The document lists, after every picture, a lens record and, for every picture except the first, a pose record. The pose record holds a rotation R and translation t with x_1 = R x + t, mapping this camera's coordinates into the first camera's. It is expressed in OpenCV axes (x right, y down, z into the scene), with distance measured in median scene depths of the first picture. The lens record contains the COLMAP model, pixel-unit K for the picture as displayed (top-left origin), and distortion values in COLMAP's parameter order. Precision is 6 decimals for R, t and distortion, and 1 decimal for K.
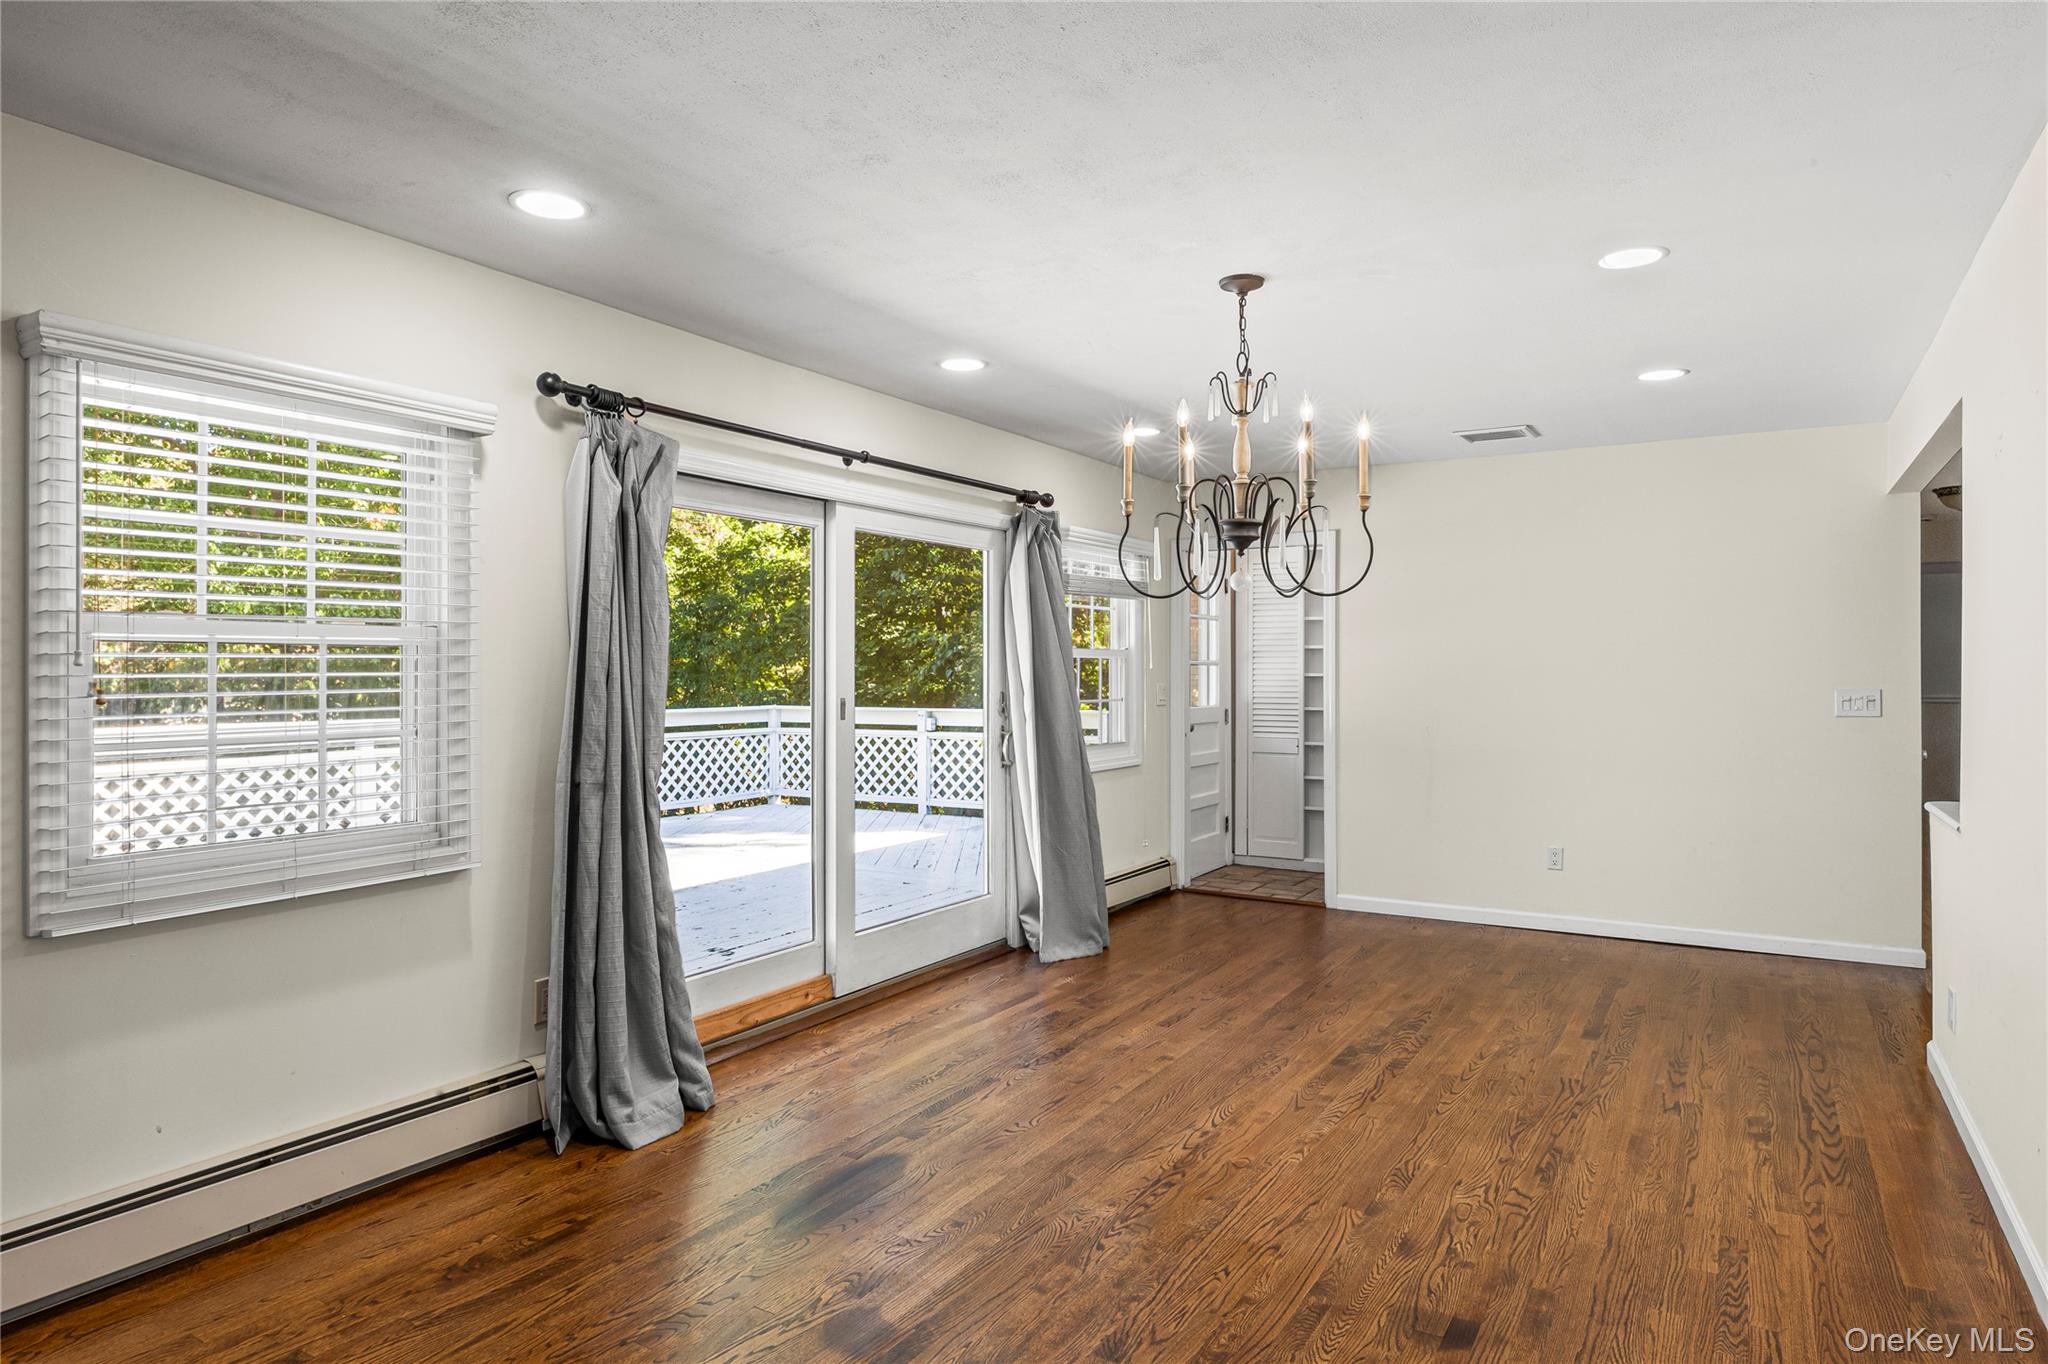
lens RADIAL K [[1207.1, 0, 1017.4], [0, 1207.1, 680.0], [0, 0, 1]] dist [-0.004448, 0.000504]
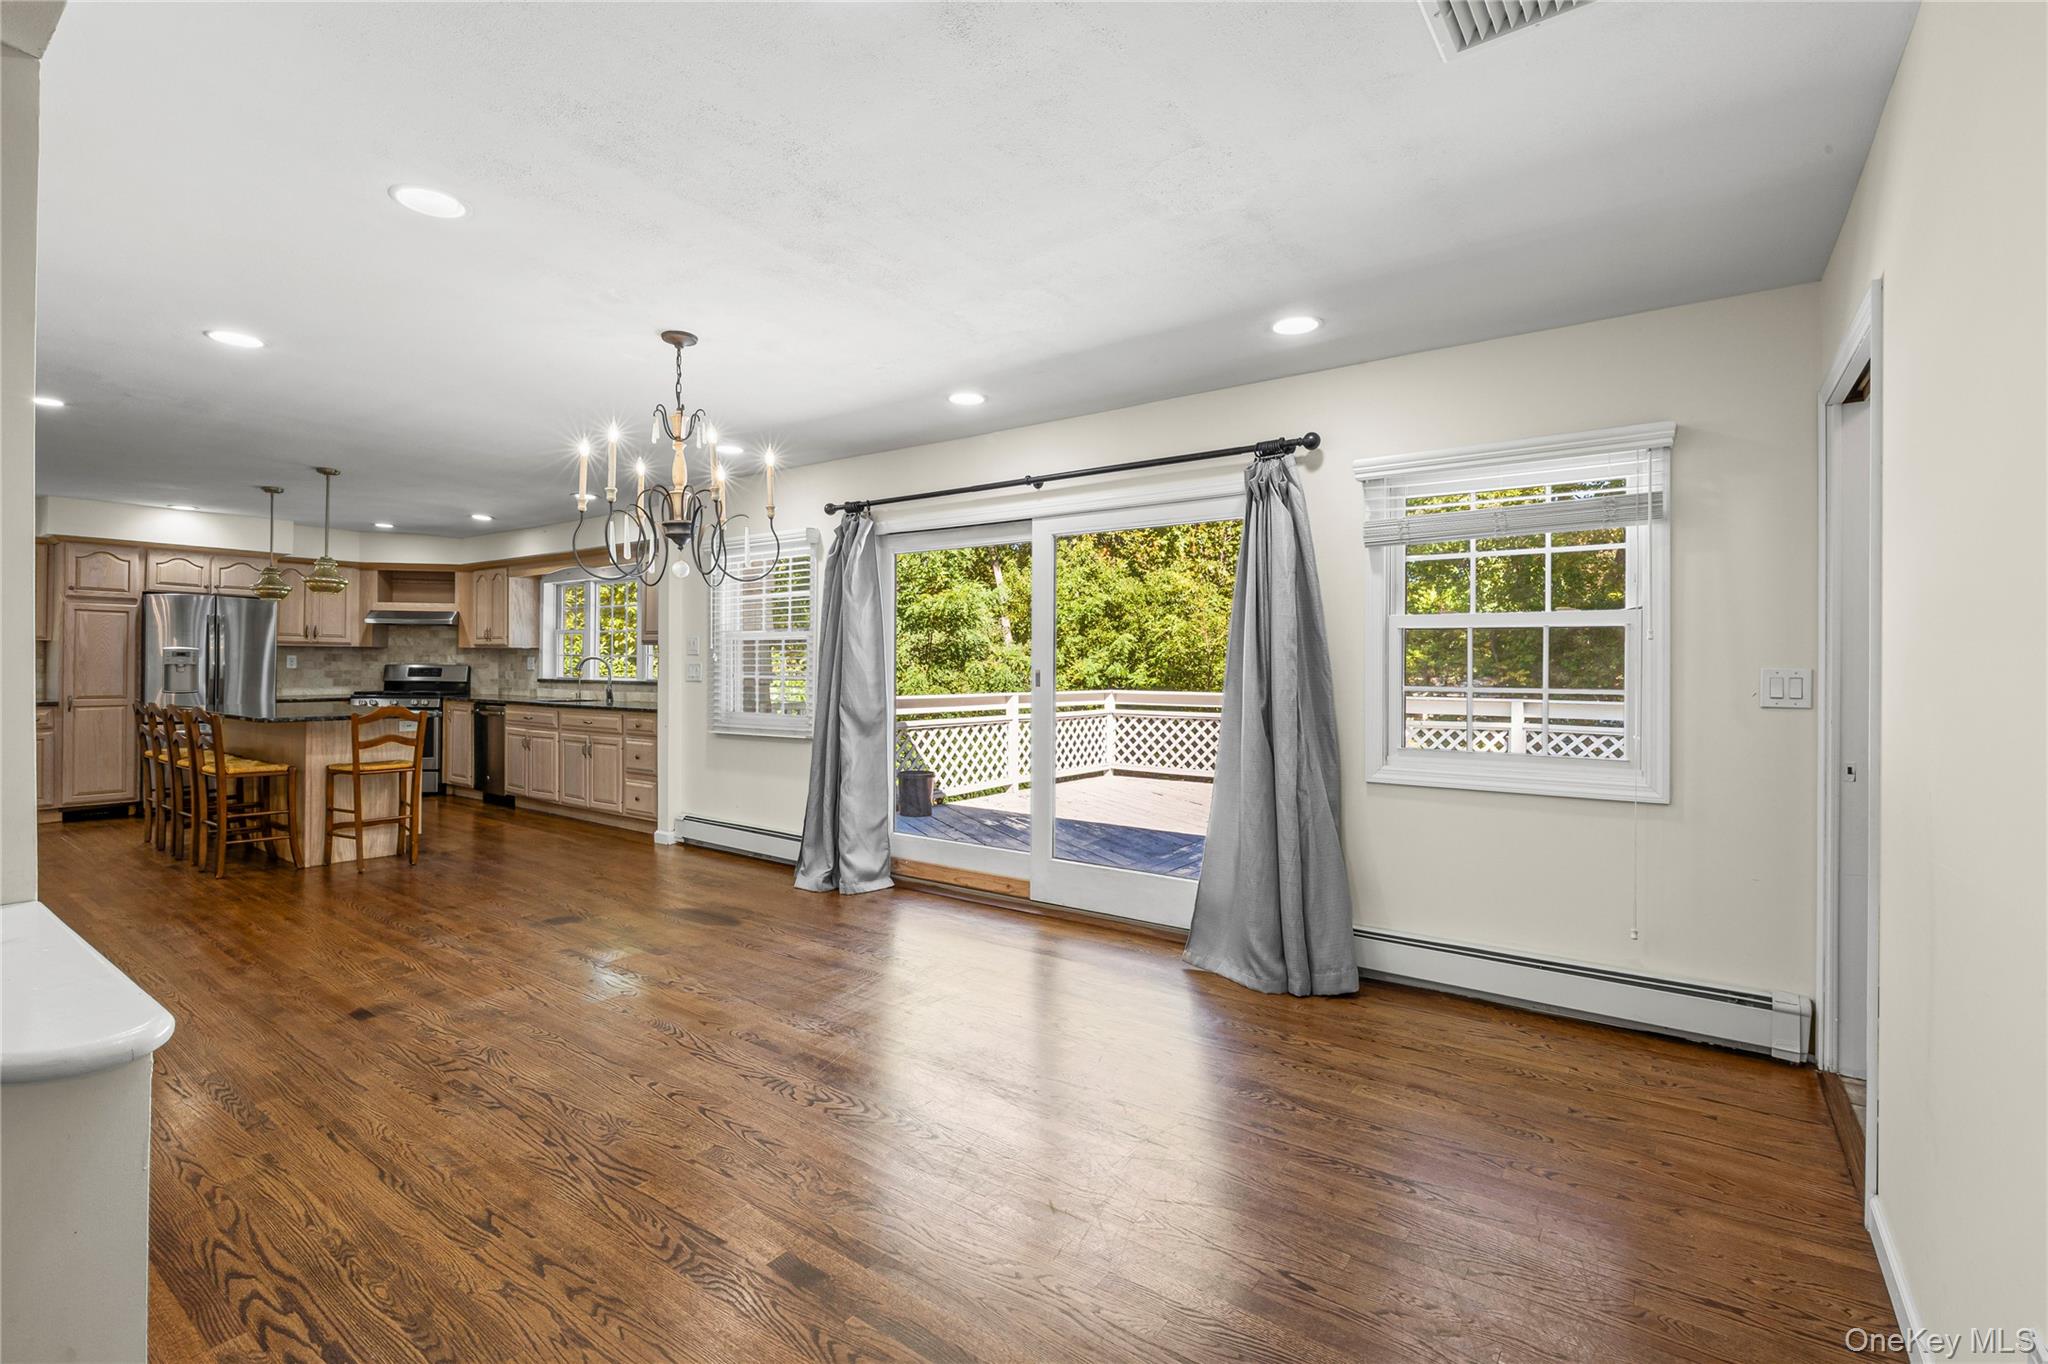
lens RADIAL K [[910.7, 0, 1018.0], [0, 910.7, 673.6], [0, 0, 1]] dist [-0.013400, 0.001257]
pose [[-0.075017, 0.008441, -0.997147, 1.053099], [-0.015747, 0.999829, 0.009648, 0.012823], [0.997058, 0.016426, -0.074871, 1.343459]]
